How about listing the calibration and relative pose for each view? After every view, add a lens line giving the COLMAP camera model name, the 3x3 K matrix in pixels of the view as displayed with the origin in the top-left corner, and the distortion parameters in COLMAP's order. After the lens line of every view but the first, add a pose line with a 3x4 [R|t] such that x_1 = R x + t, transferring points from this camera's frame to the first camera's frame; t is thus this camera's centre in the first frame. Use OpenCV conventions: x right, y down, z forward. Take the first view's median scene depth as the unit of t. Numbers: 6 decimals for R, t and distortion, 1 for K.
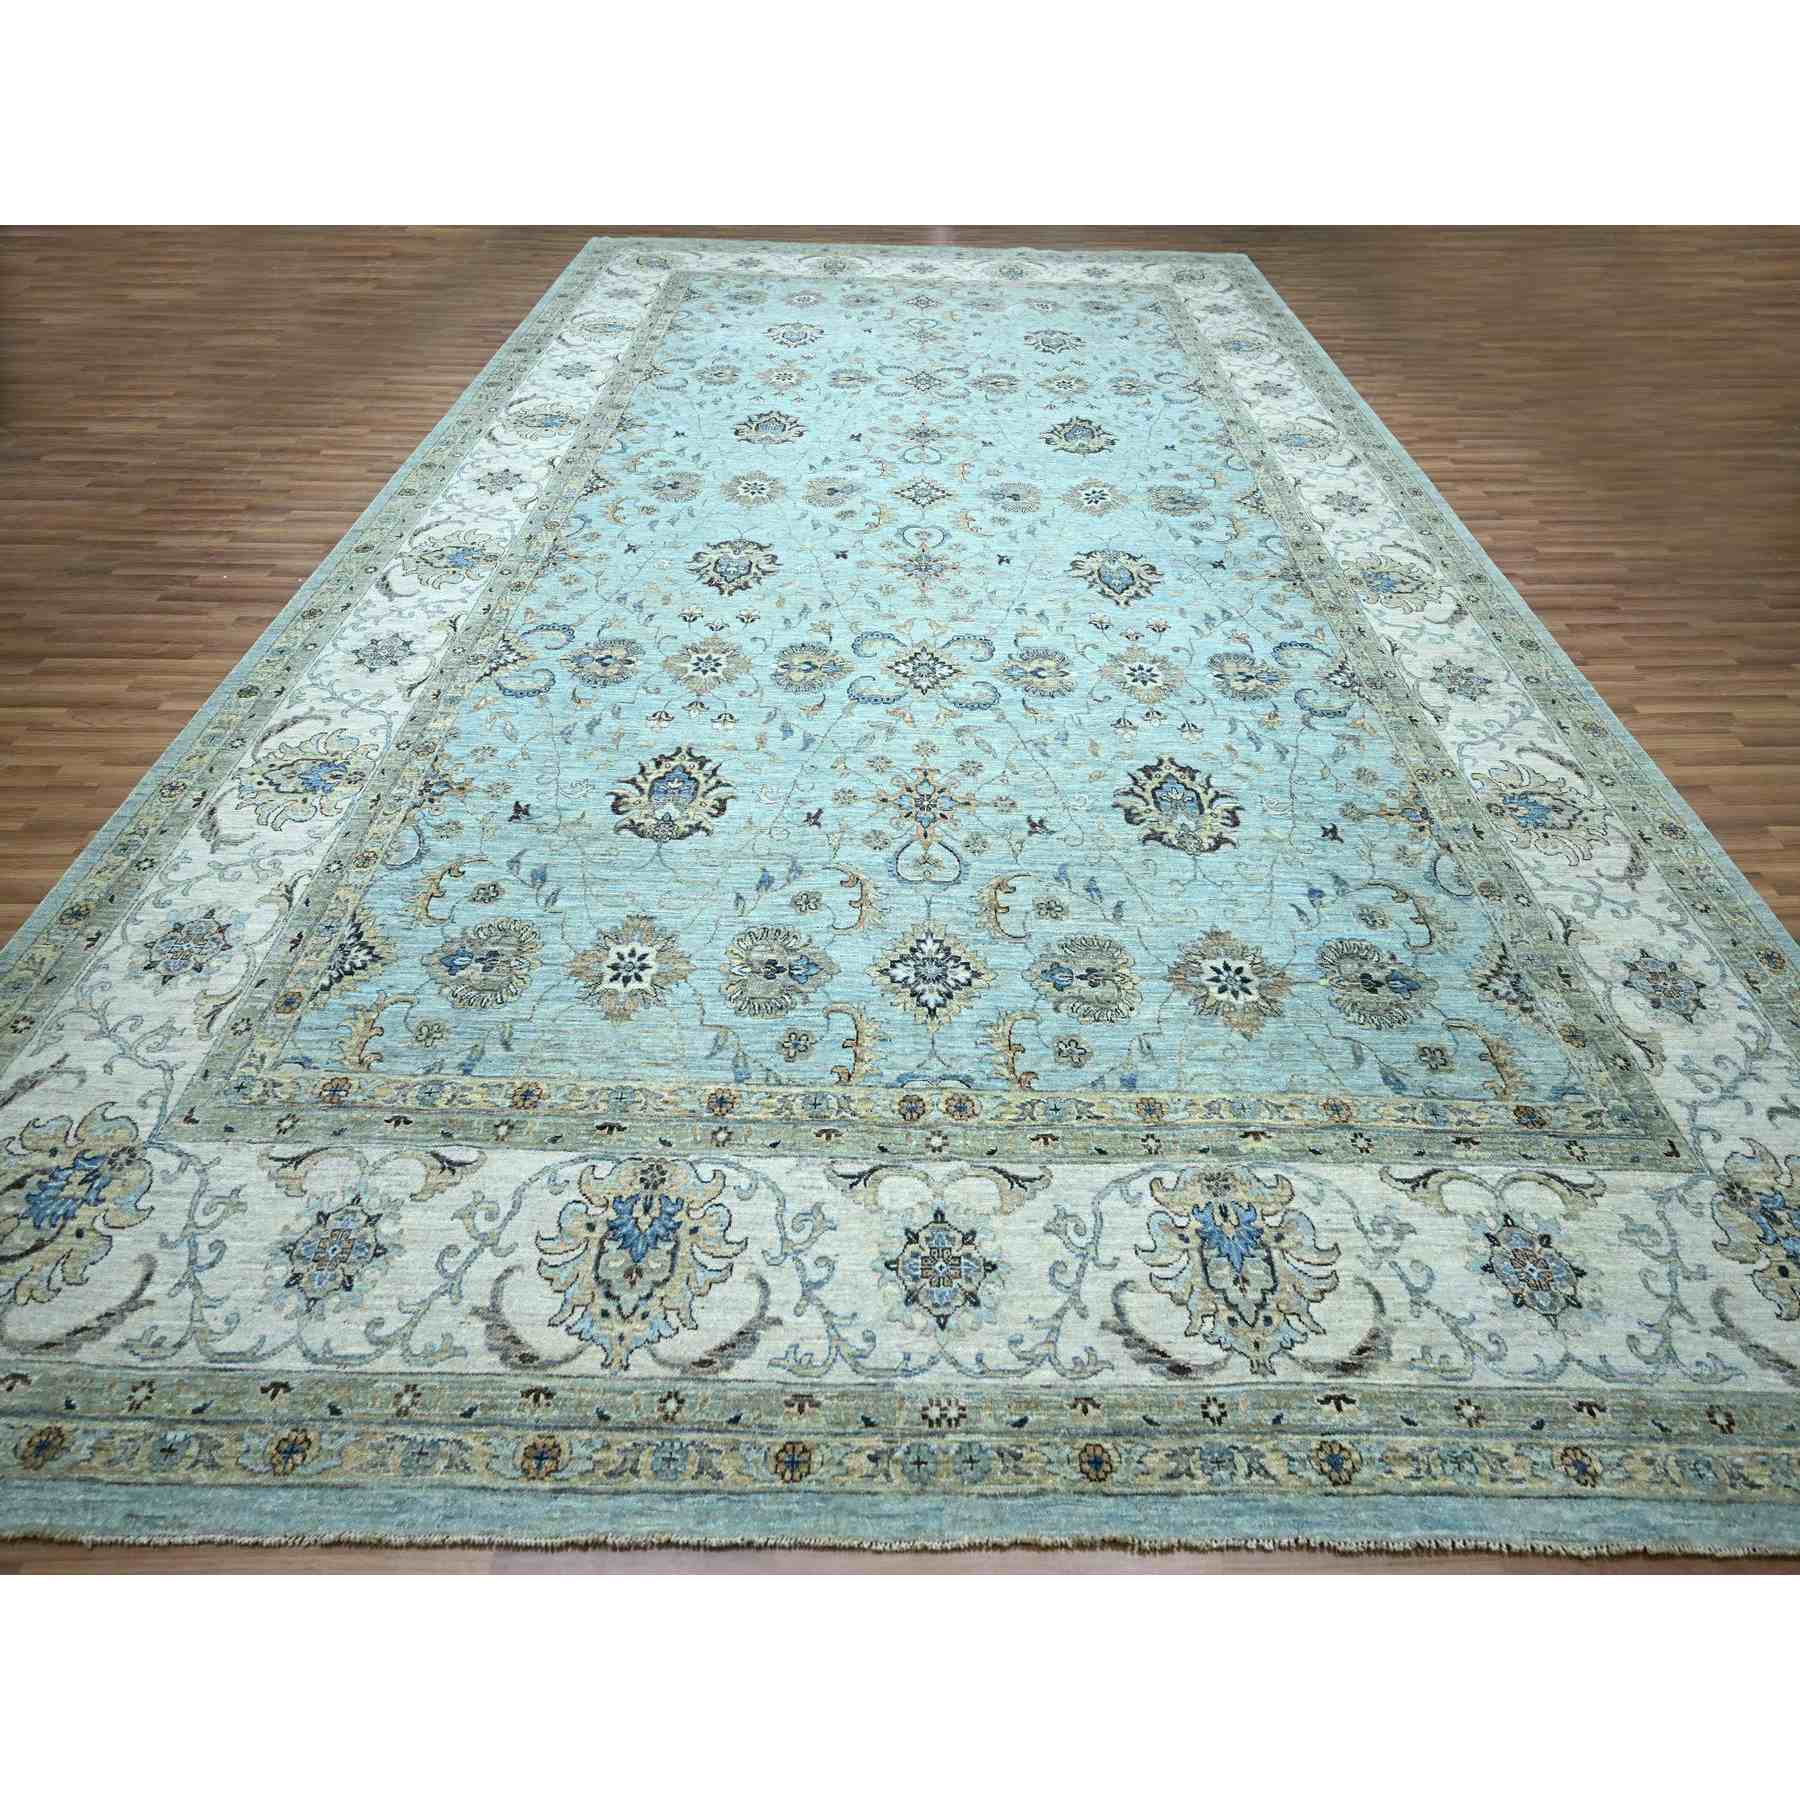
lens RADIAL K [[1077.0, 0, 900.0], [0, 1077.0, 900.0], [0, 0, 1]] dist [-0.004751, 0.001078]
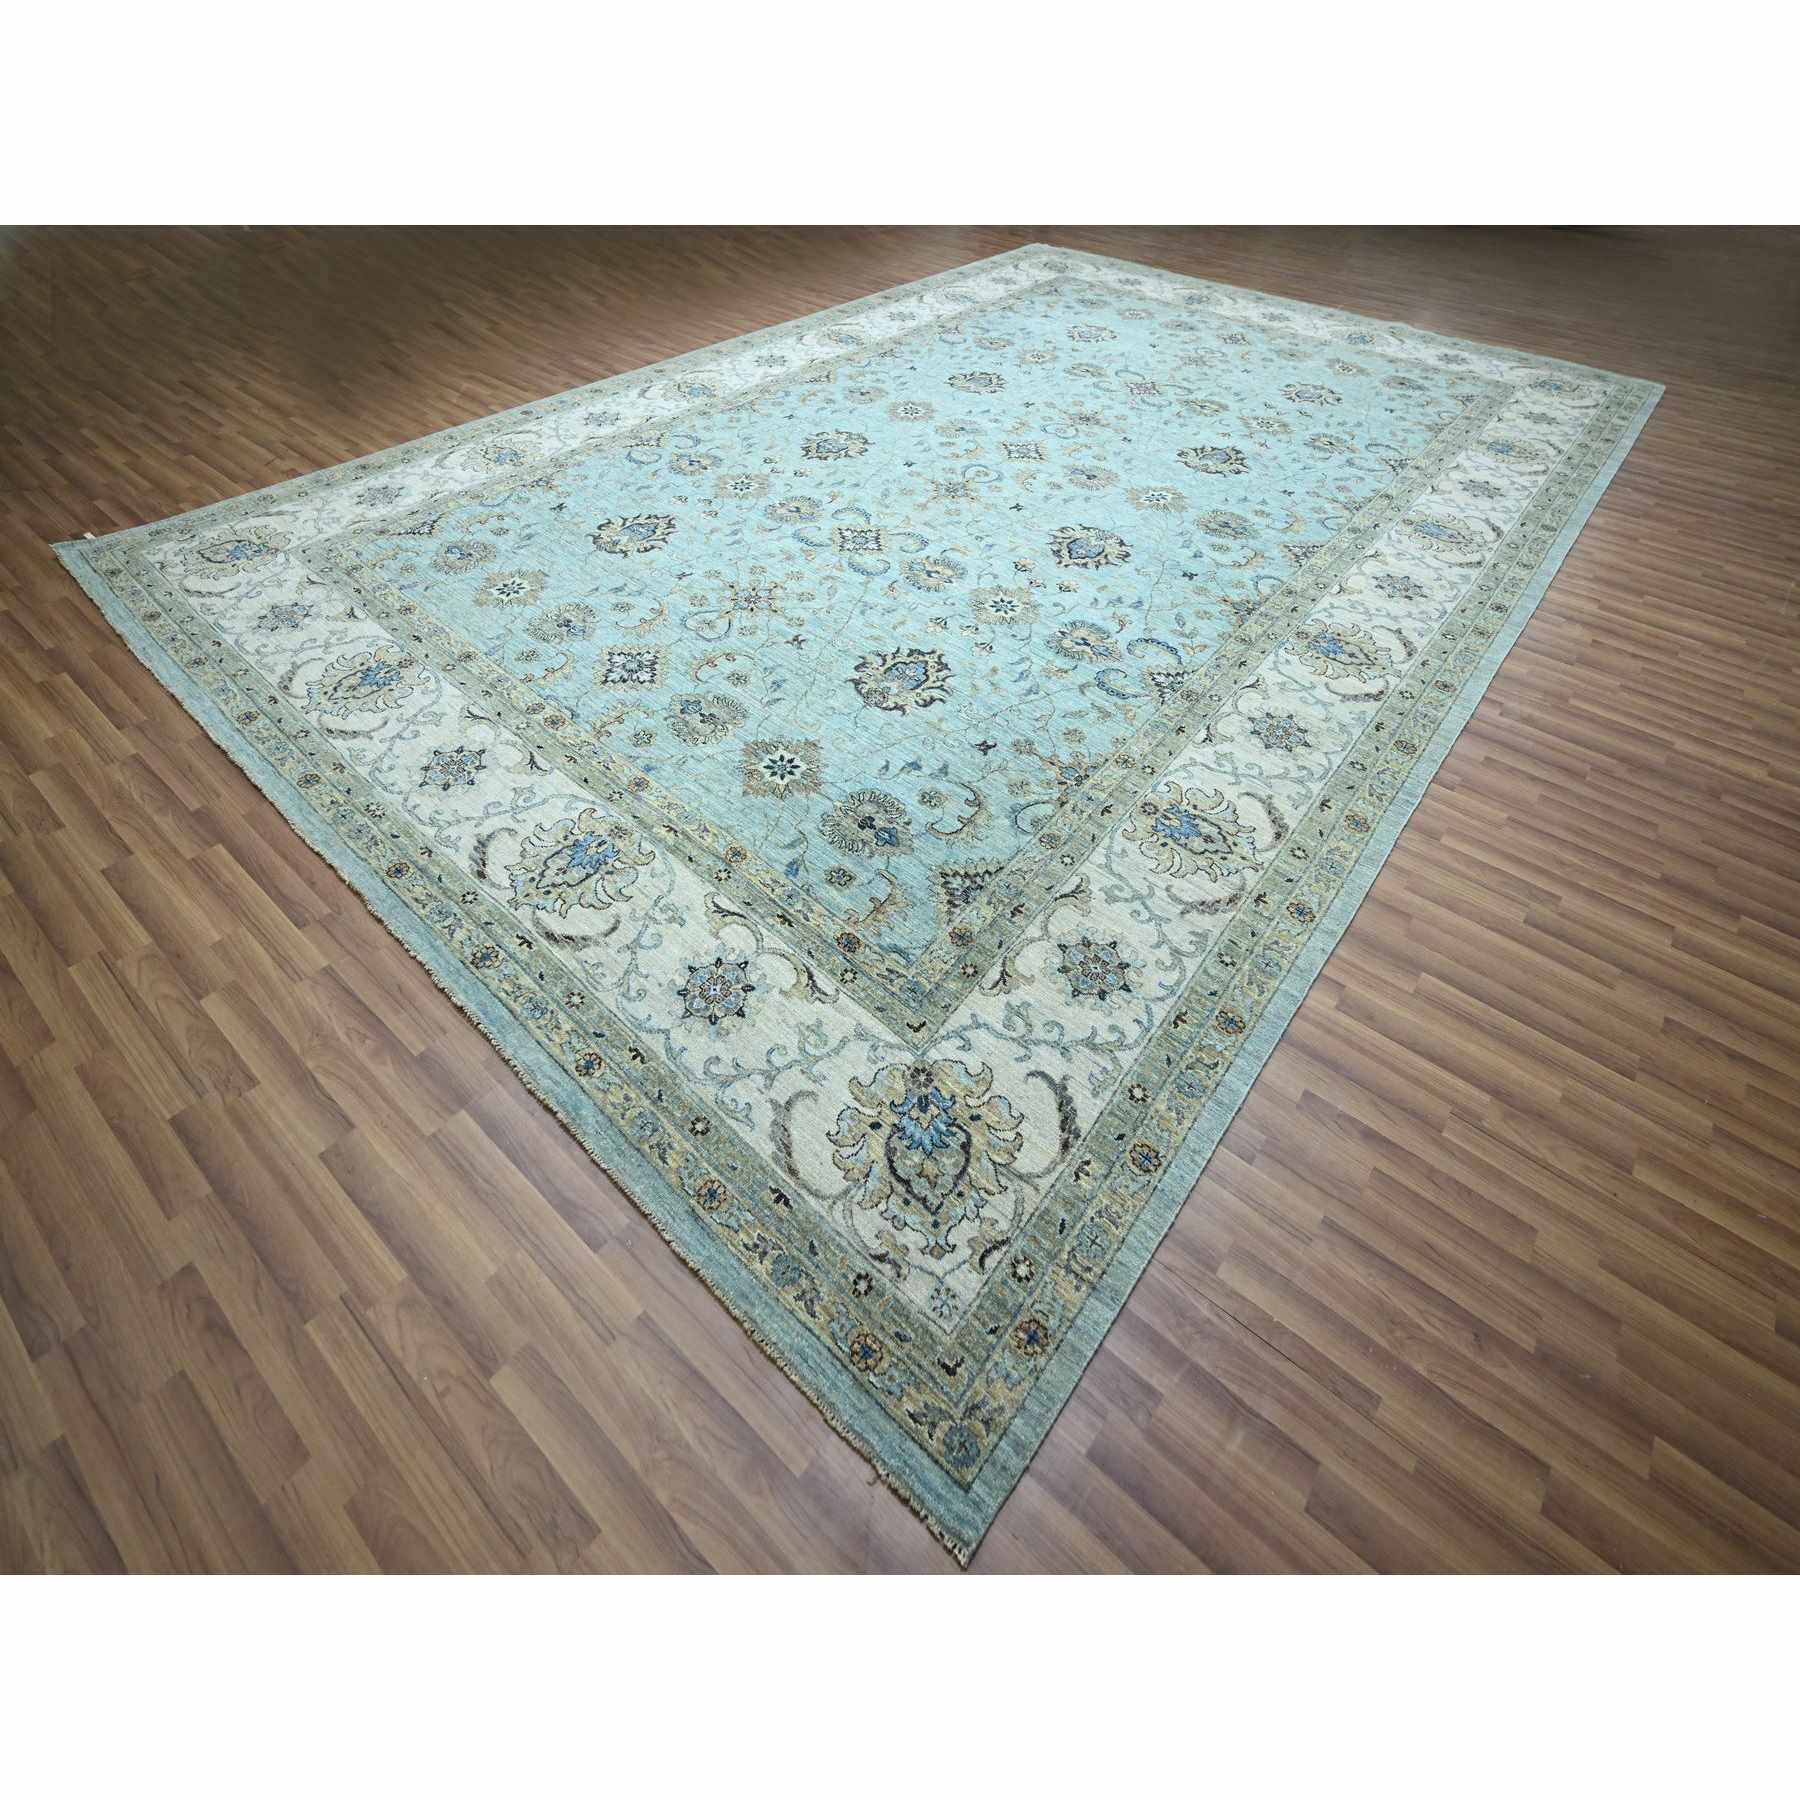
lens RADIAL K [[1115.2, 0, 900.0], [0, 1115.2, 900.0], [0, 0, 1]] dist [-0.005754, -0.002454]
pose [[0.701331, 0.462543, -0.542392, 1.331465], [-0.502019, 0.860684, 0.084850, 0.029902], [0.506075, 0.212783, 0.835830, -0.012166]]
